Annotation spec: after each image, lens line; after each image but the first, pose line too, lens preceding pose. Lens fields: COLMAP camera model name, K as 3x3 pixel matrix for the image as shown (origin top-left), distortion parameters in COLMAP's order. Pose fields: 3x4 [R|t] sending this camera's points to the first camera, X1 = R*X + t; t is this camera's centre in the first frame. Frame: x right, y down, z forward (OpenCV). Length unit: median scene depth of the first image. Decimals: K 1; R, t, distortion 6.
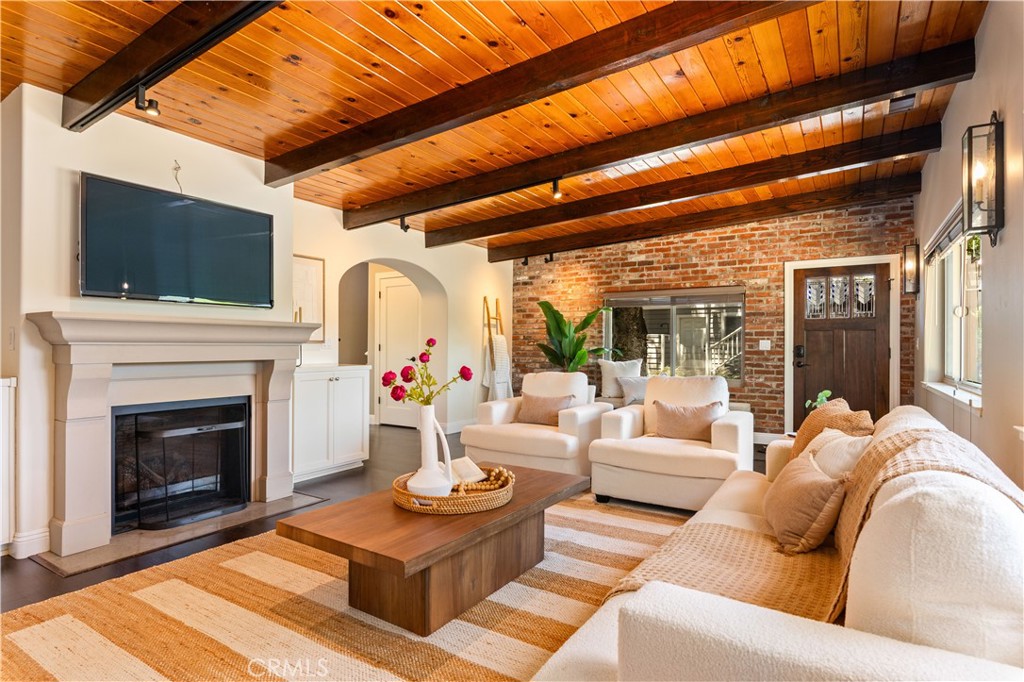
lens RADIAL K [[523.1, 0, 512.0], [0, 523.1, 341.0], [0, 0, 1]] dist [0.001133, 0.000133]
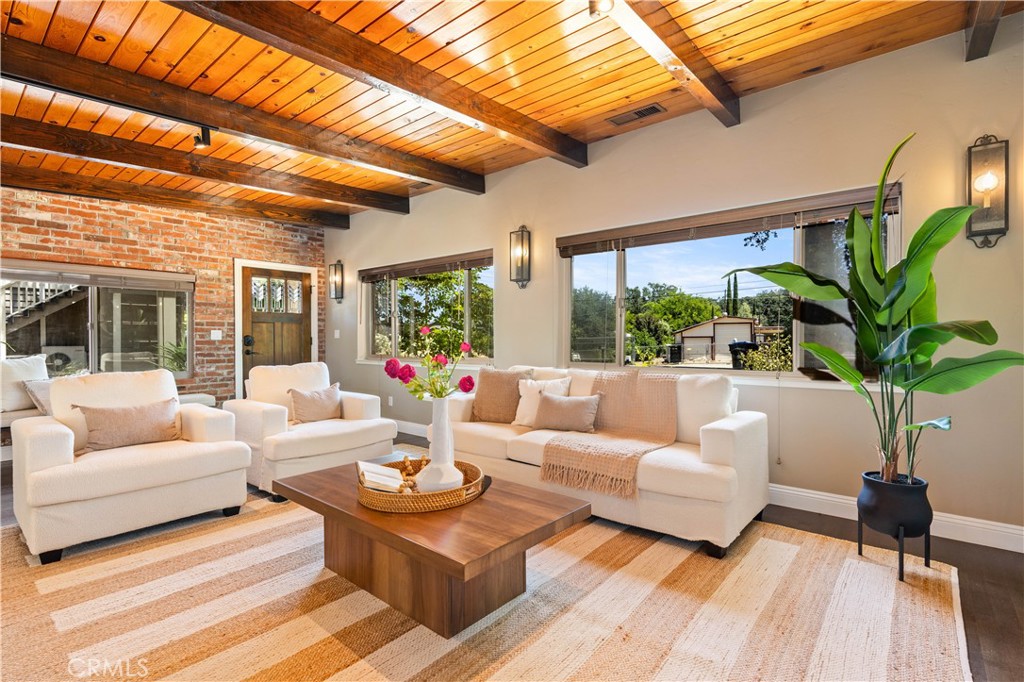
lens RADIAL K [[490.2, 0, 512.0], [0, 490.2, 341.0], [0, 0, 1]] dist [-0.001158, 0.000268]
pose [[0.126576, -0.011972, 0.991885, -0.406163], [-0.007436, 0.999888, 0.013018, 0.002664], [-0.991929, -0.009023, 0.126473, 0.298766]]
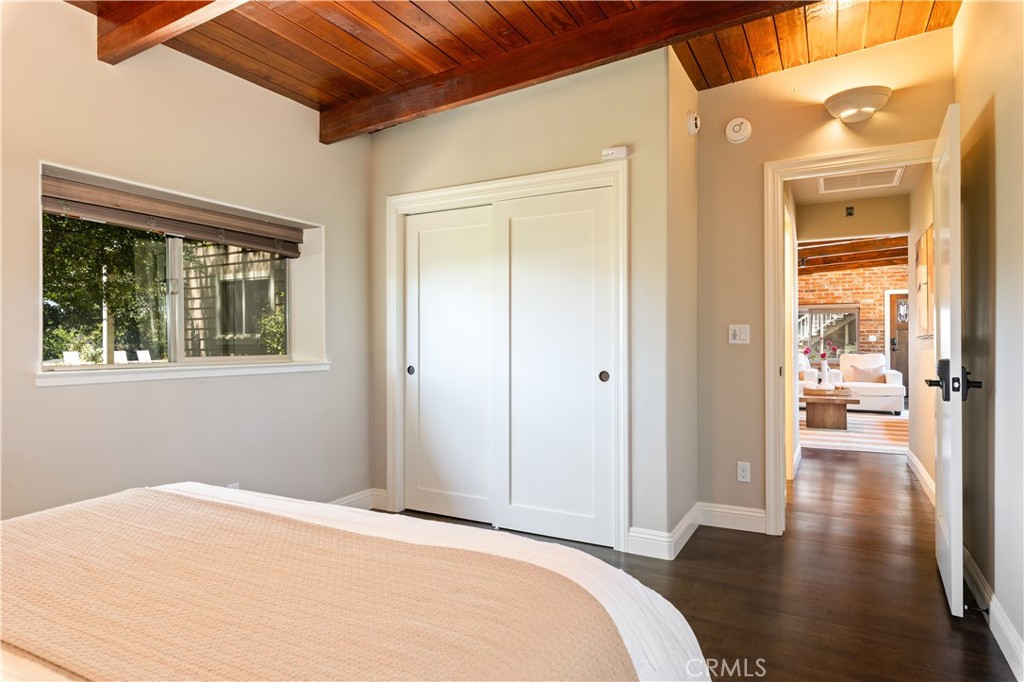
lens RADIAL K [[584.6, 0, 512.0], [0, 584.6, 341.0], [0, 0, 1]] dist [-0.000220, -0.000294]
pose [[0.997460, -0.010949, 0.070381, -0.829851], [0.010231, 0.999892, 0.010553, -0.015511], [-0.070489, -0.009806, 0.997464, -0.825562]]
